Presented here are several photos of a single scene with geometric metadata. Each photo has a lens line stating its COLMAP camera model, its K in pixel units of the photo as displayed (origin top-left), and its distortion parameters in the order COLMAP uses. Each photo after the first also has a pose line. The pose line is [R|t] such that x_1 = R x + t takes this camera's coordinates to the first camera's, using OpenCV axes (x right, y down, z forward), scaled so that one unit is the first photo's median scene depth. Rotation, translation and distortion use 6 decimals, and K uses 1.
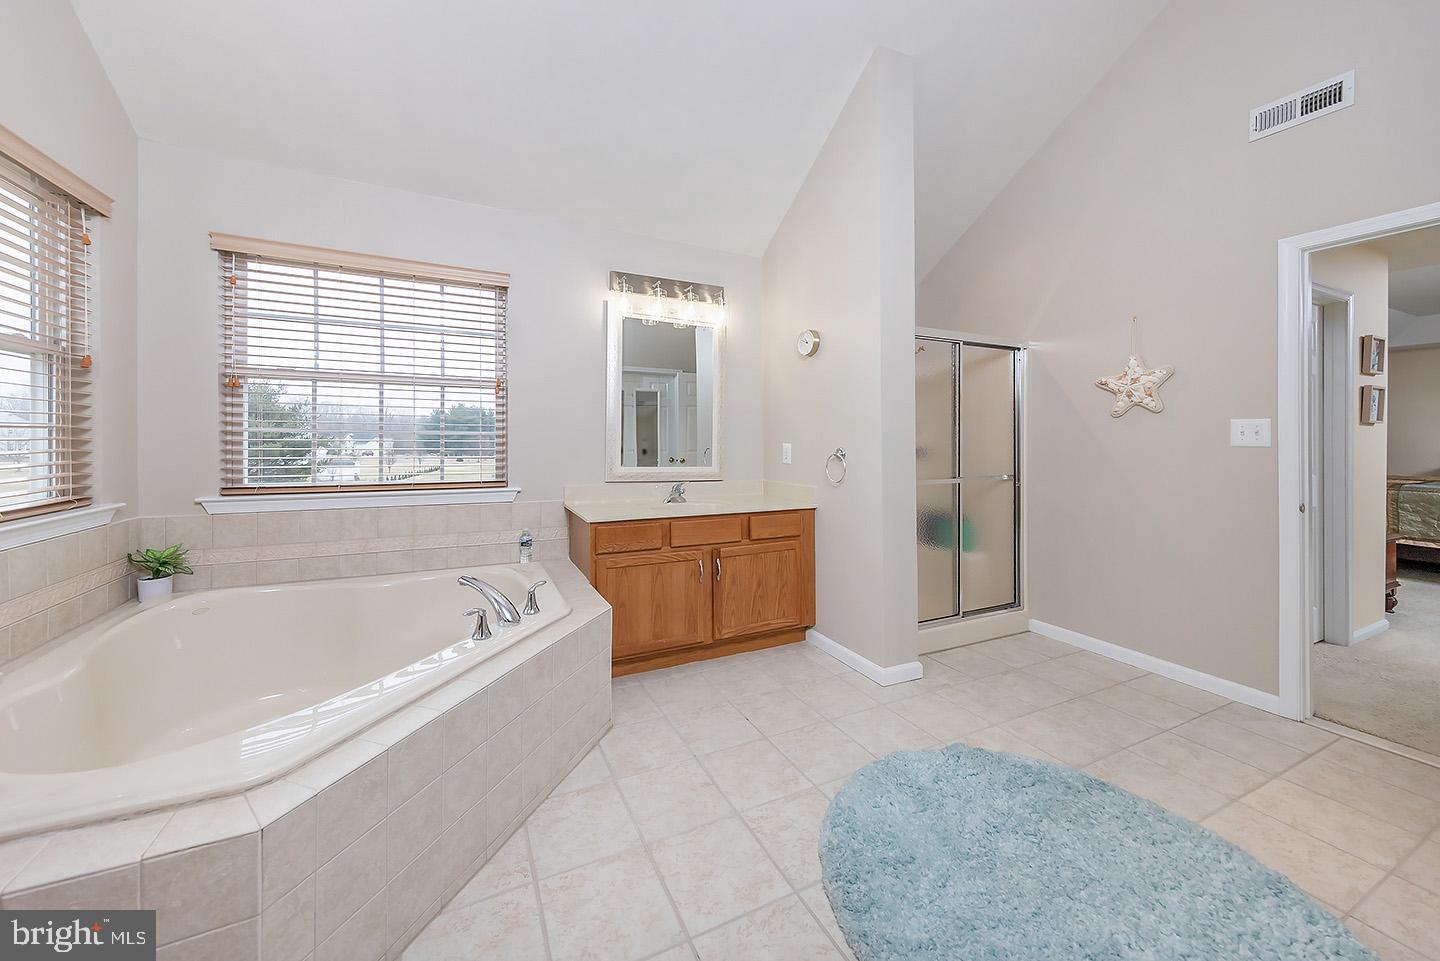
lens RADIAL K [[498.6, 0, 679.4], [0, 498.6, 433.5], [0, 0, 1]] dist [0.001712, 0.000014]
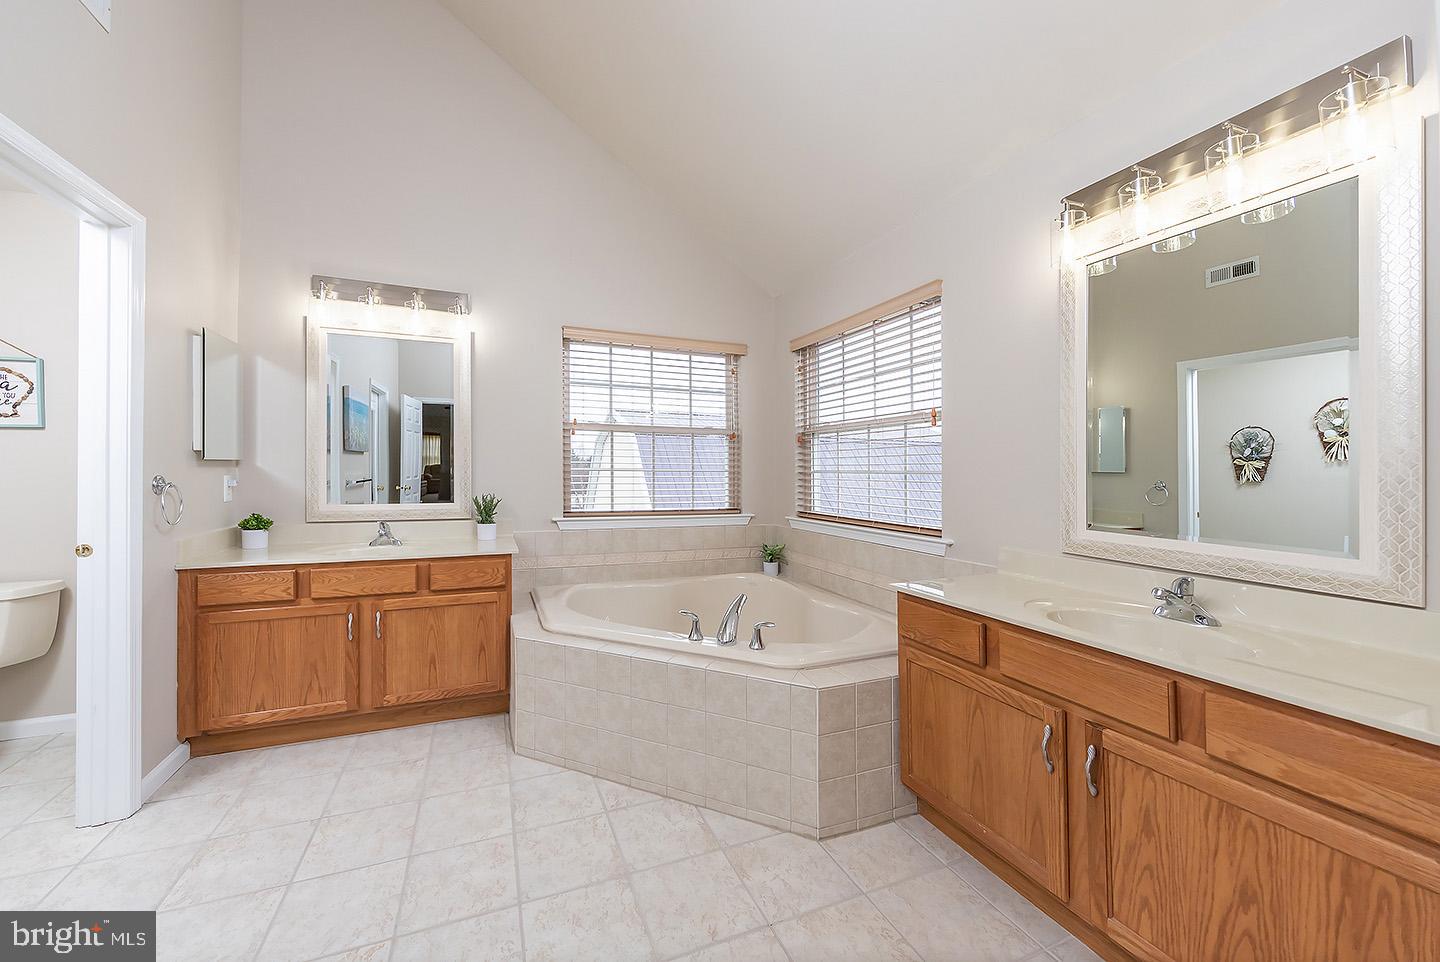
lens RADIAL K [[541.3, 0, 715.7], [0, 541.3, 476.2], [0, 0, 1]] dist [0.003429, -0.000033]
pose [[-0.025457, -0.003158, -0.999671, 0.683594], [0.000494, 0.999995, -0.003172, 0.010804], [0.999676, -0.000575, -0.025455, 0.797998]]
